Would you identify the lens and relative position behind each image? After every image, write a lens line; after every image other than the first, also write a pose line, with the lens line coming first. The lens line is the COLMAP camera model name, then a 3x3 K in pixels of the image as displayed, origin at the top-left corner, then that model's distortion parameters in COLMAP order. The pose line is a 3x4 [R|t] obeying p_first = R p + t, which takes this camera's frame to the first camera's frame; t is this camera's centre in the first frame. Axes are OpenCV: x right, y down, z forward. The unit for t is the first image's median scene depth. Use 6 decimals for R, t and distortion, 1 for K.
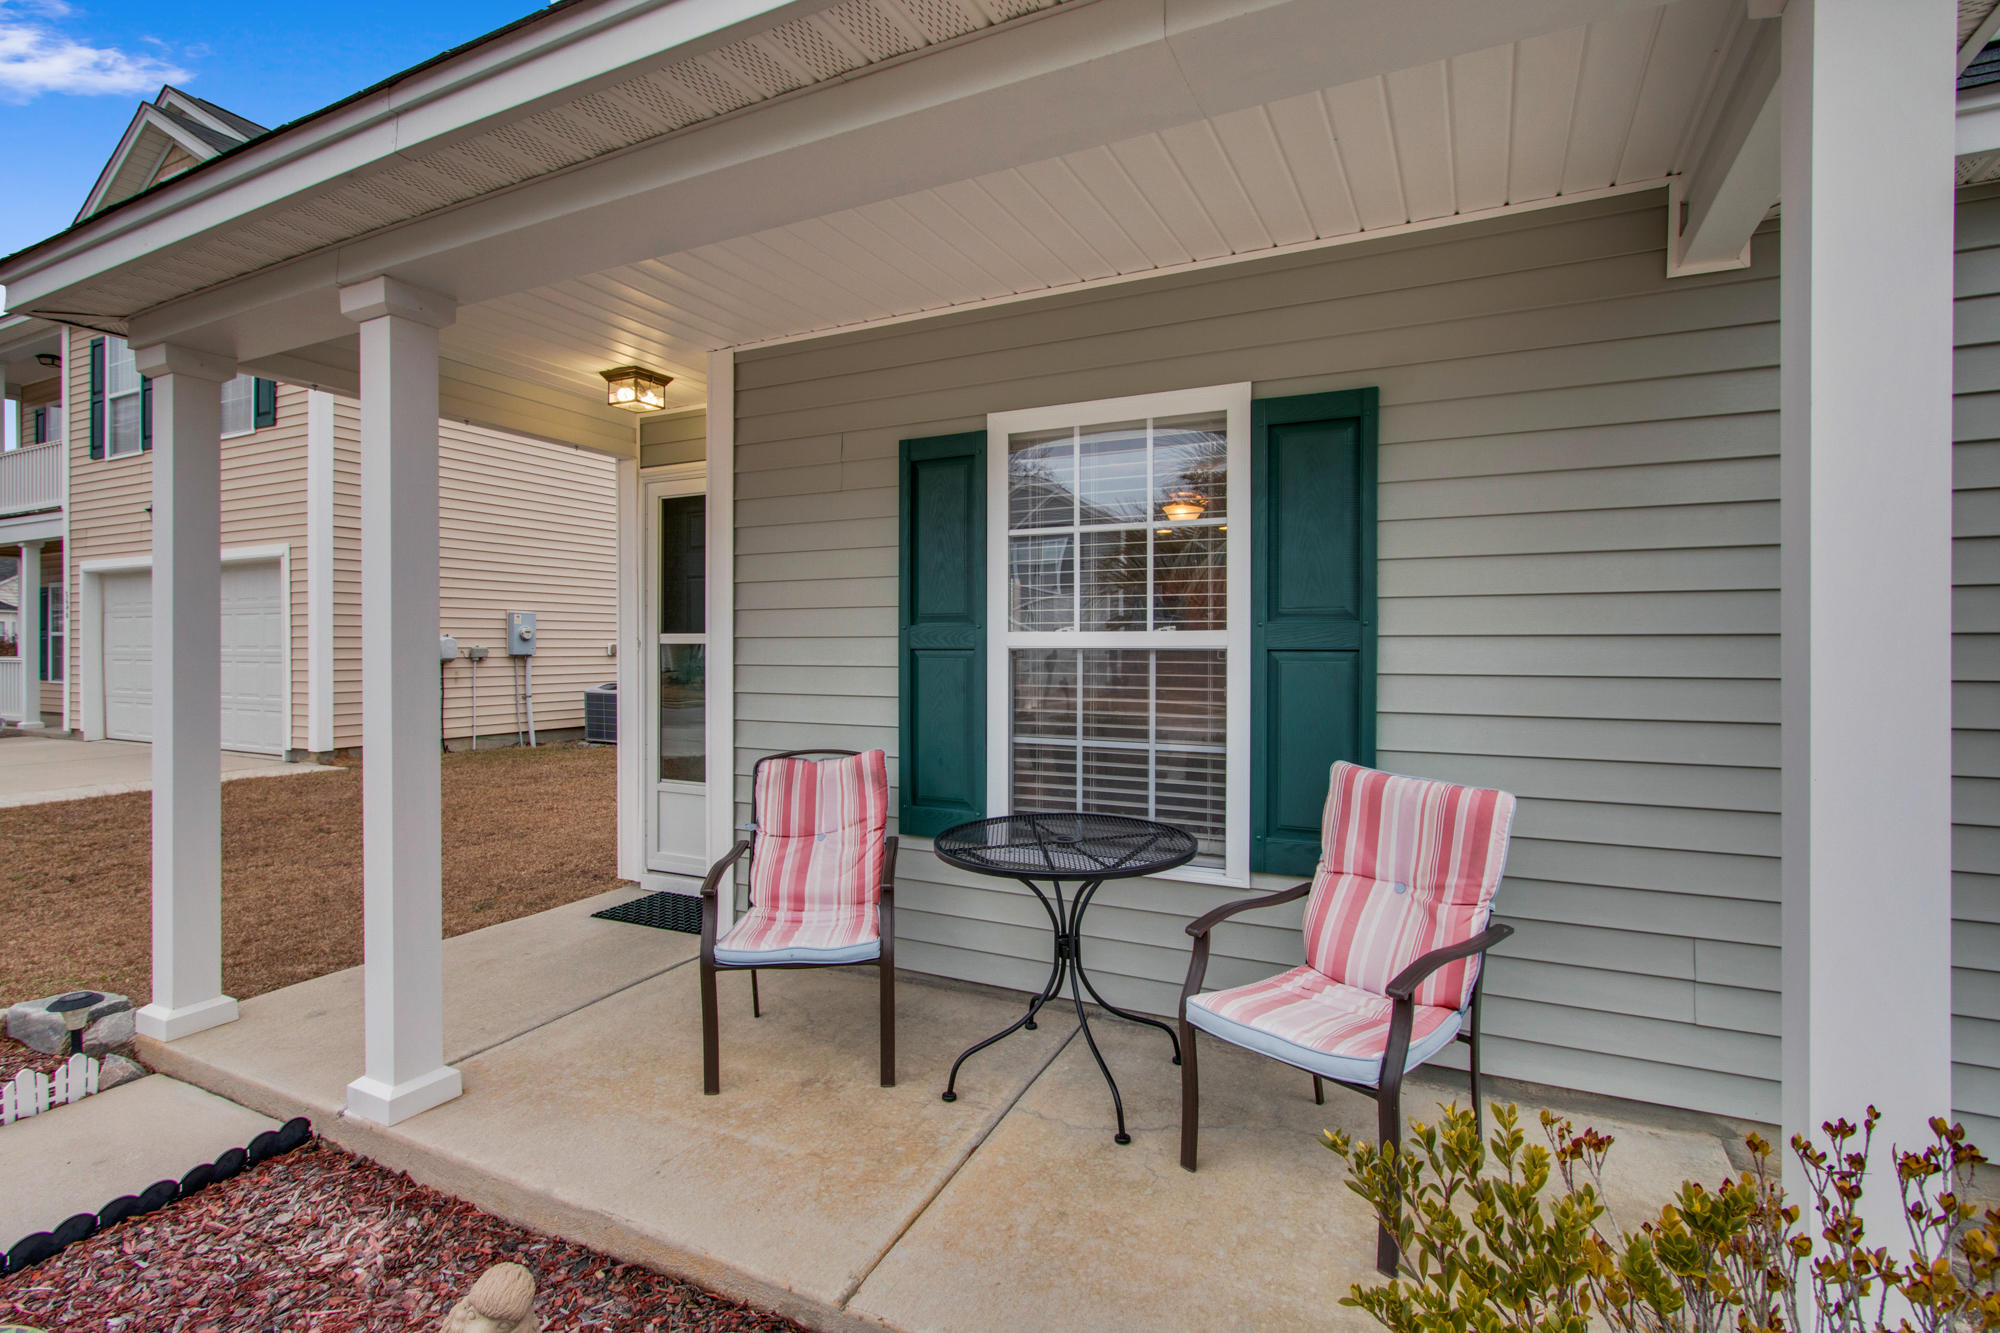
lens RADIAL K [[957.2, 0, 1002.8], [0, 957.2, 654.5], [0, 0, 1]] dist [-0.003886, -0.000325]
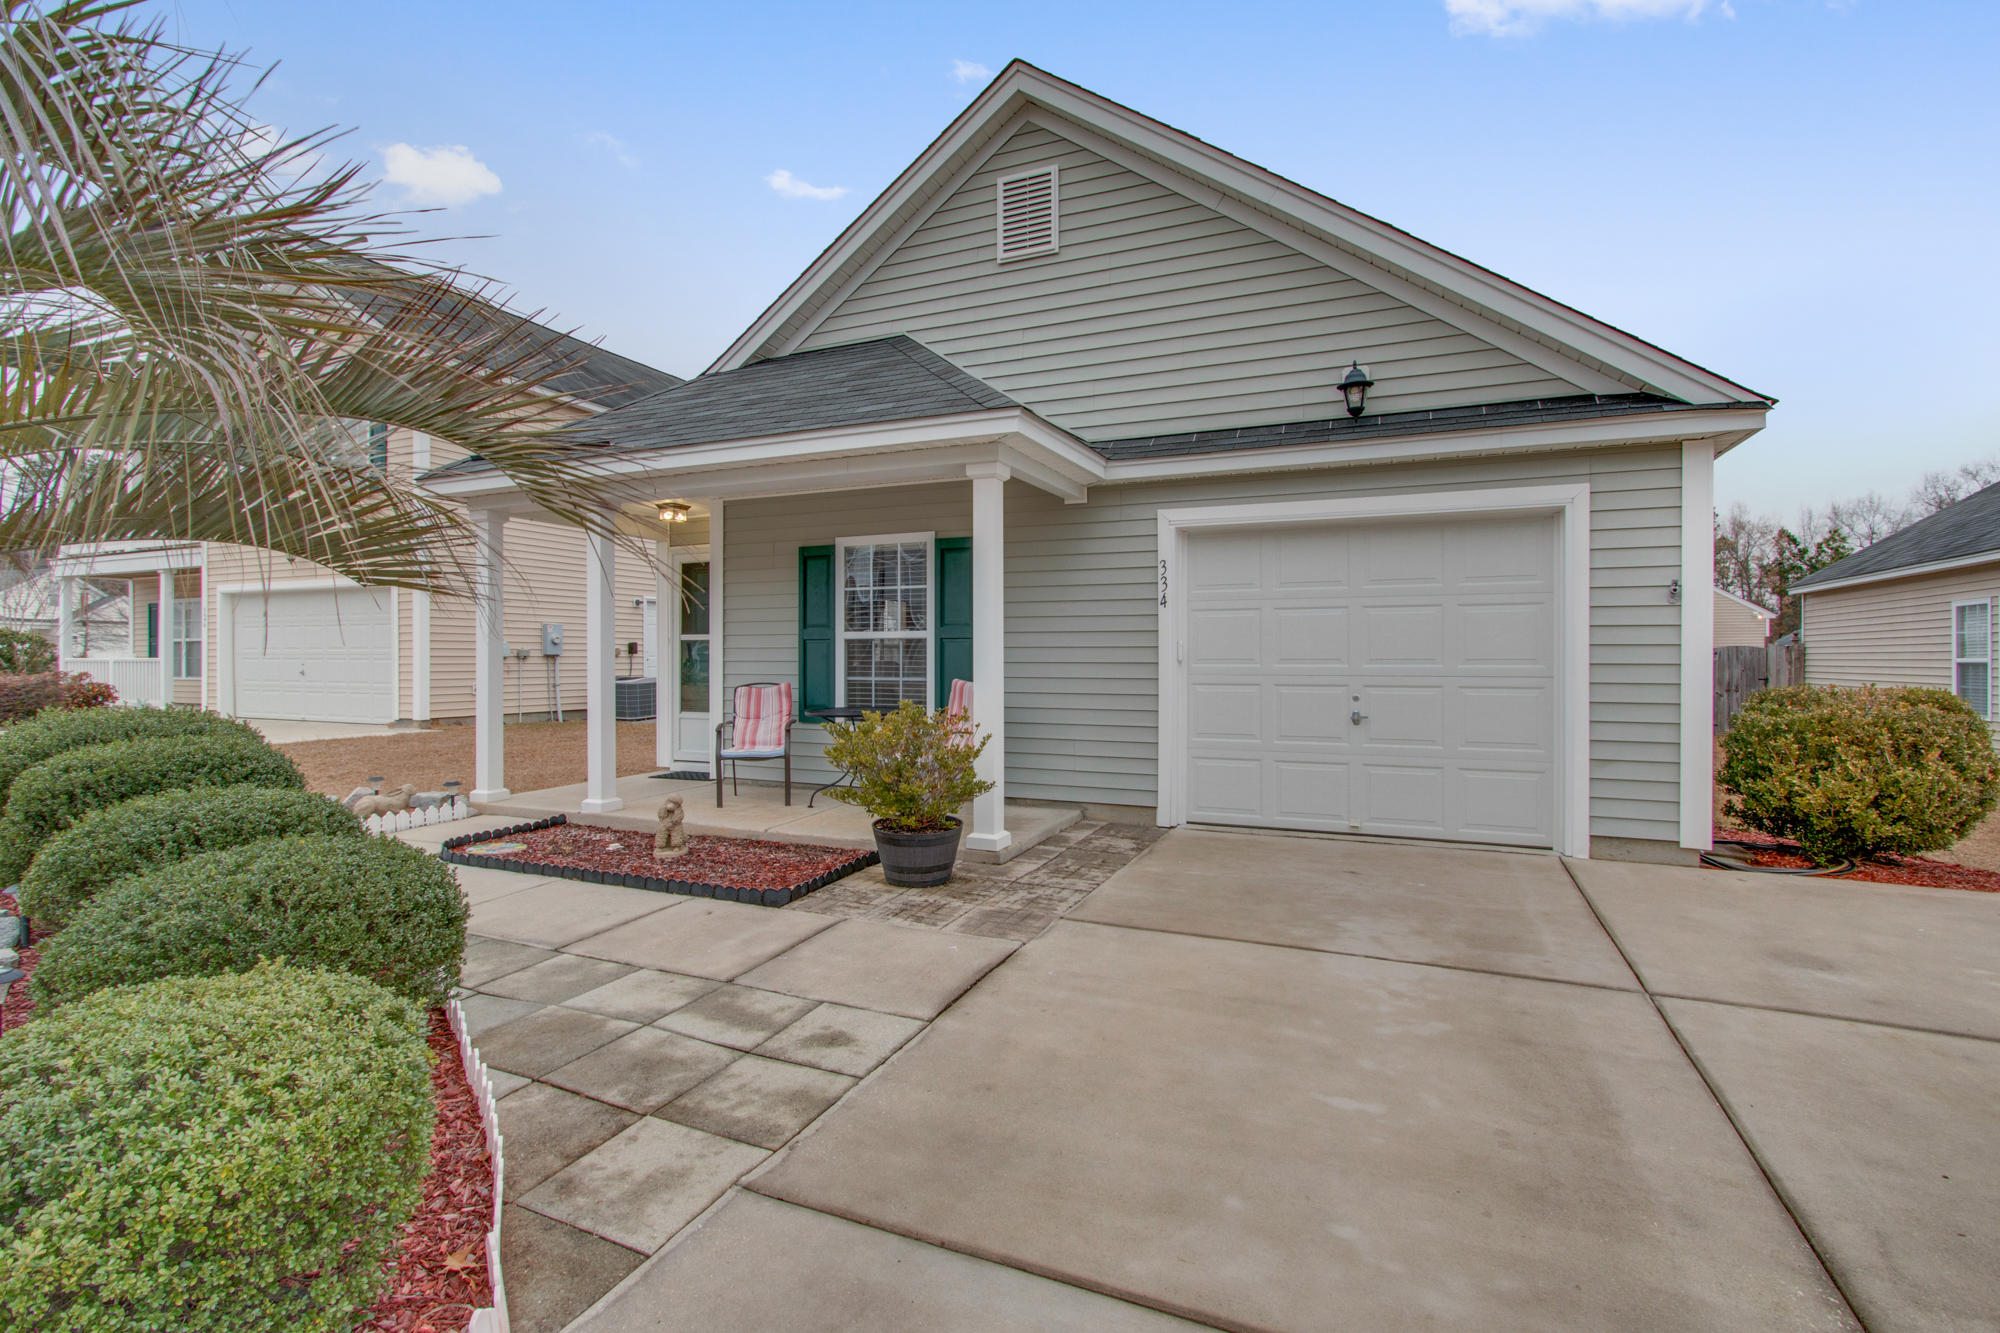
lens RADIAL K [[957.2, 0, 992.3], [0, 957.2, 664.0], [0, 0, 1]] dist [-0.003886, -0.000325]
pose [[0.999607, -0.000556, 0.028043, 0.282061], [0.000616, 0.999998, -0.002120, 0.056161], [-0.028042, 0.002137, 0.999604, -1.254816]]
